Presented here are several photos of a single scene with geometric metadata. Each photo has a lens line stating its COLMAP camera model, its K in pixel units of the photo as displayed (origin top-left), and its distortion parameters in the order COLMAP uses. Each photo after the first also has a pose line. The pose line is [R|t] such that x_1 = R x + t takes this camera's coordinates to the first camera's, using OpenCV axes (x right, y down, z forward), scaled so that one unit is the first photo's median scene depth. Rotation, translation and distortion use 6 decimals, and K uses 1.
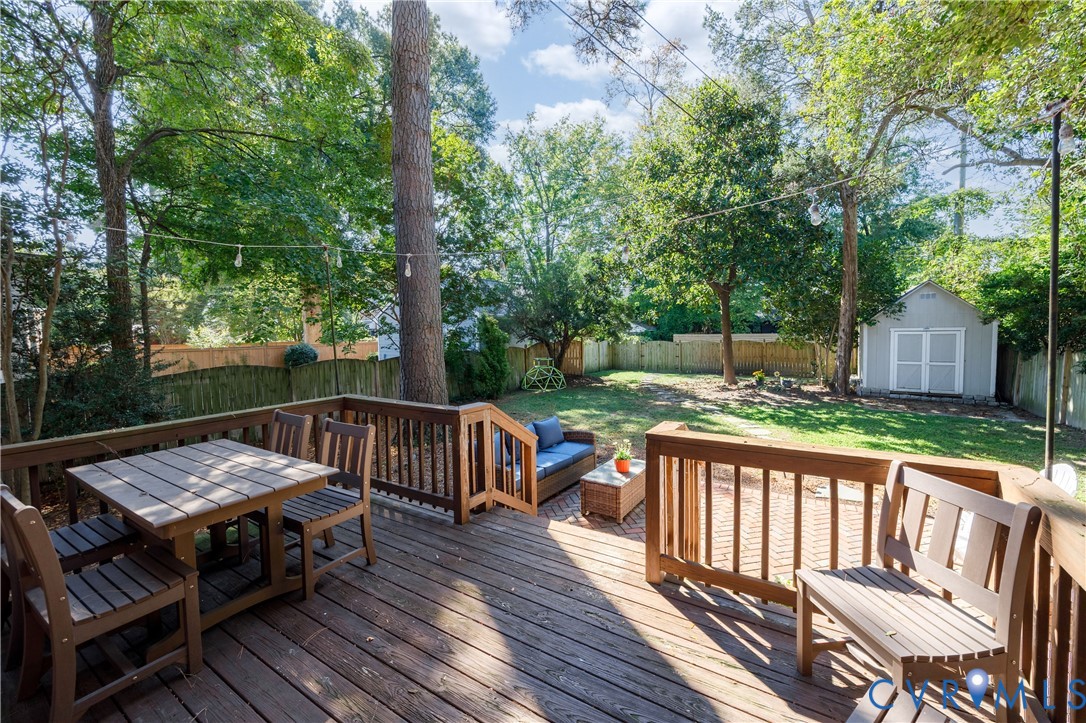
lens RADIAL K [[442.2, 0, 531.6], [0, 442.2, 360.7], [0, 0, 1]] dist [-0.000238, -0.000095]
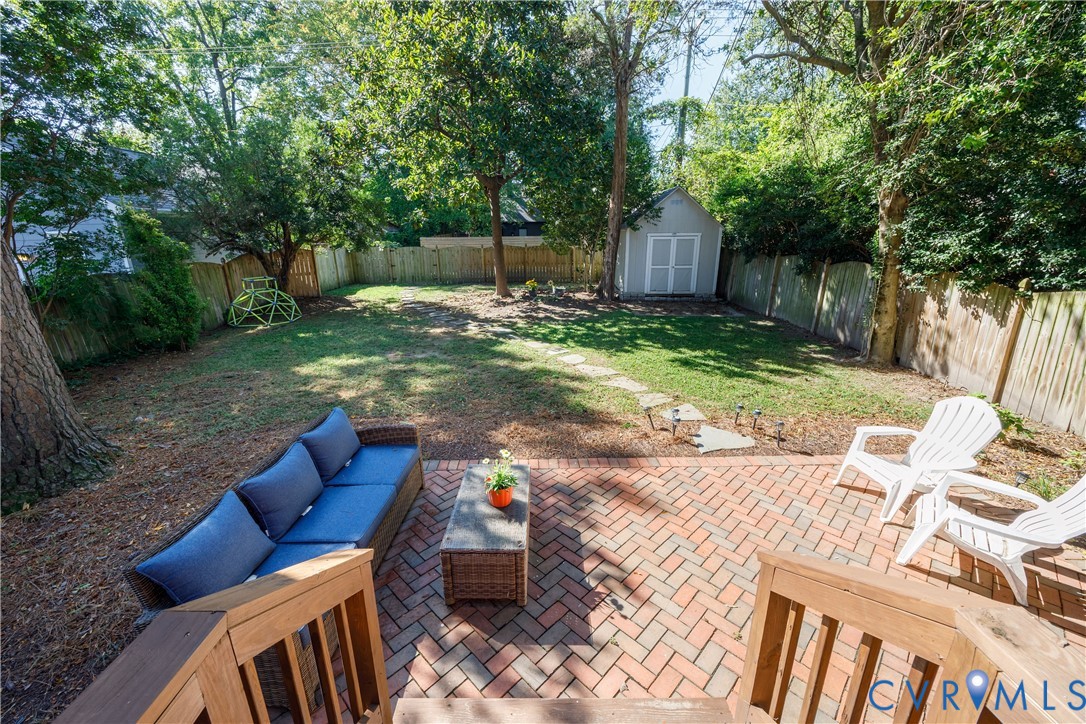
lens RADIAL K [[442.2, 0, 531.6], [0, 442.2, 361.2], [0, 0, 1]] dist [-0.000238, -0.000095]
pose [[0.824810, -0.161136, 0.541963, -0.017398], [0.038148, 0.972206, 0.230999, -0.024448], [-0.564122, -0.169855, 0.808032, 0.202344]]
